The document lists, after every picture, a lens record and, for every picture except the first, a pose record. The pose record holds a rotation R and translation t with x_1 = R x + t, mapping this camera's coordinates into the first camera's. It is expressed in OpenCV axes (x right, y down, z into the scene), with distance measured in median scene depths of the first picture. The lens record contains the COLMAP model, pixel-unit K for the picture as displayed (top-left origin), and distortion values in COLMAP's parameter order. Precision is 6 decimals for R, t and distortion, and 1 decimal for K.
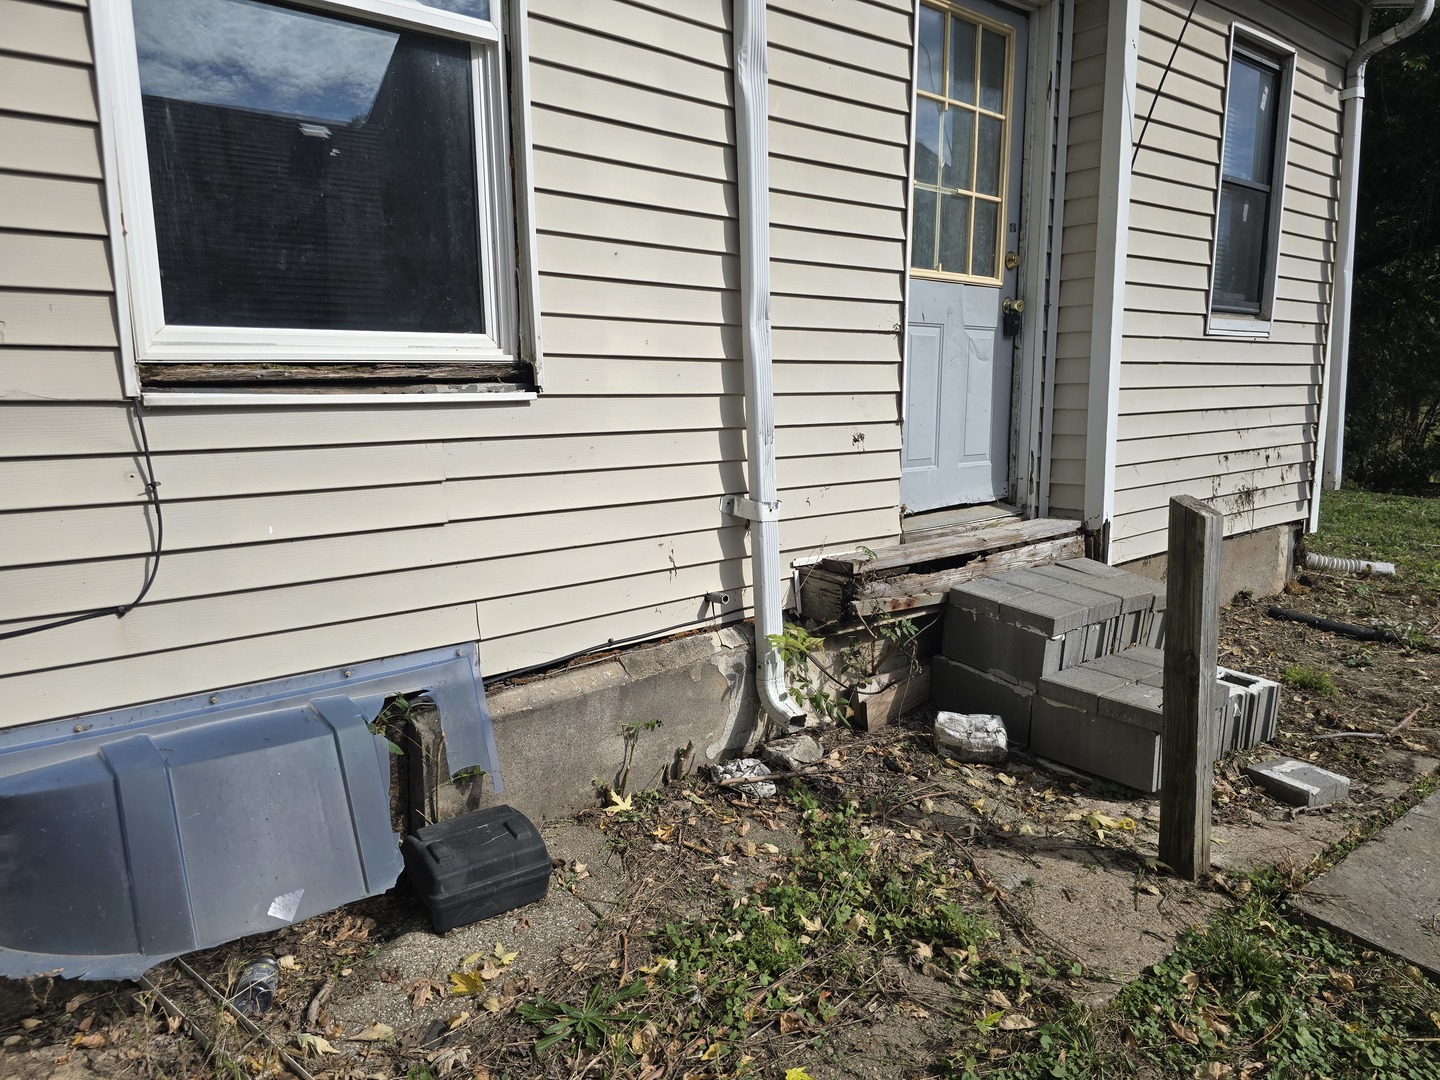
lens RADIAL K [[966.3, 0, 721.3], [0, 966.3, 541.5], [0, 0, 1]] dist [0.052266, -0.045917]
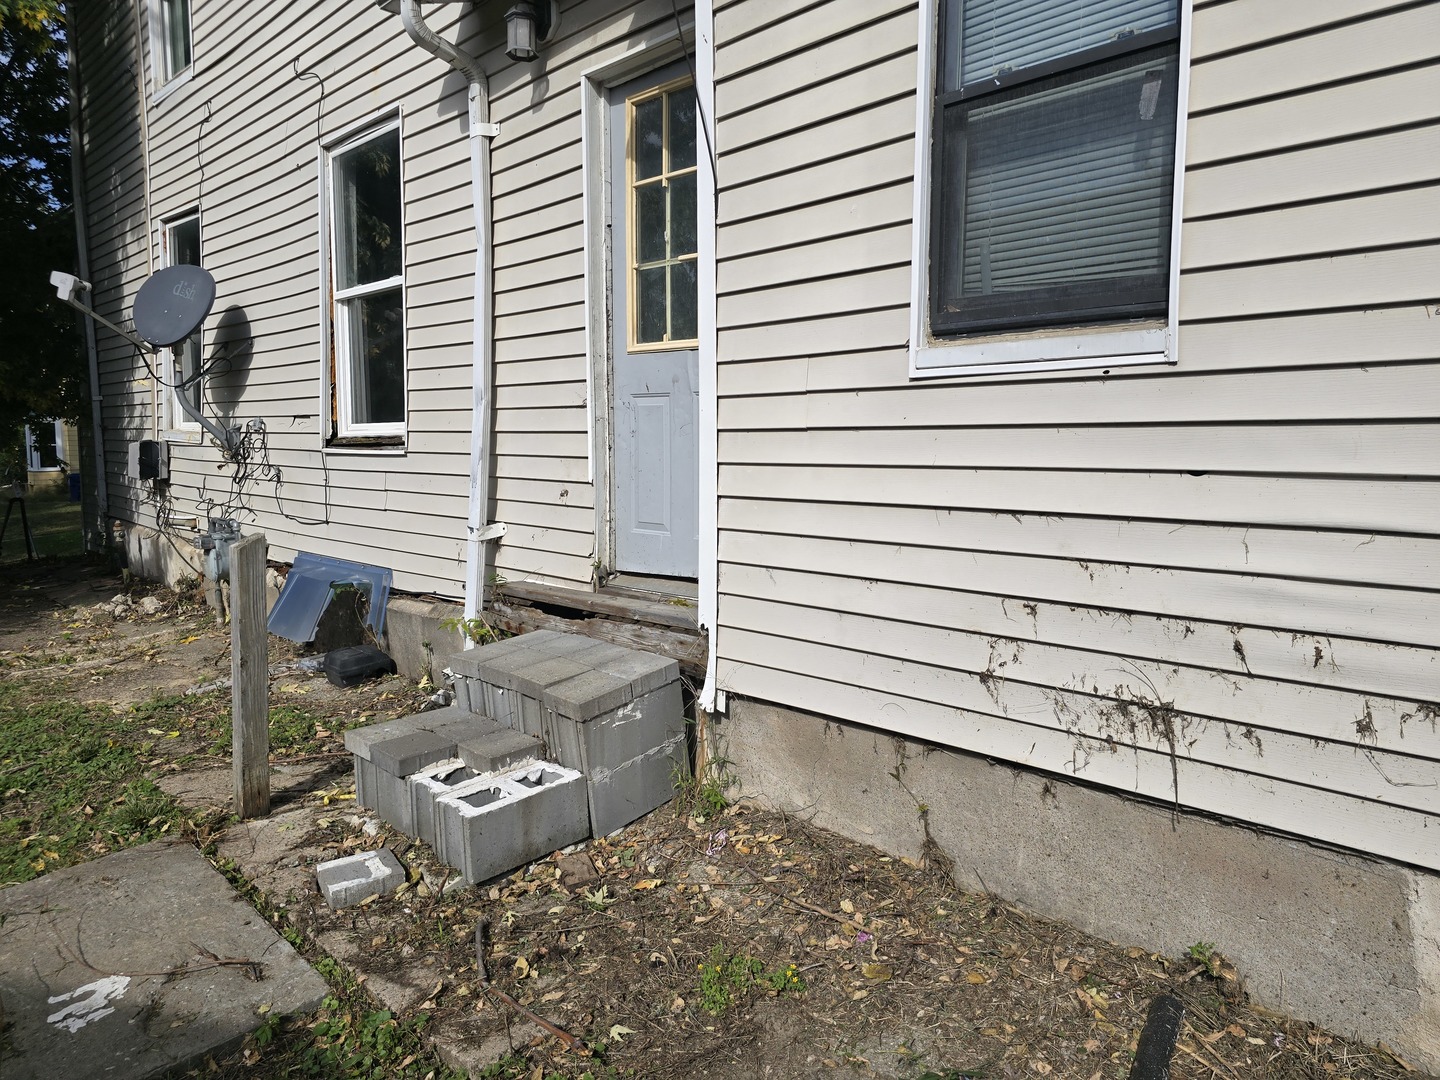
lens RADIAL K [[966.3, 0, 732.0], [0, 966.3, 528.2], [0, 0, 1]] dist [0.052266, -0.045917]
pose [[0.100782, 0.098904, -0.989980, 1.322720], [-0.158702, 0.983904, 0.082140, -0.190615], [0.982169, 0.148834, 0.114856, 1.037802]]
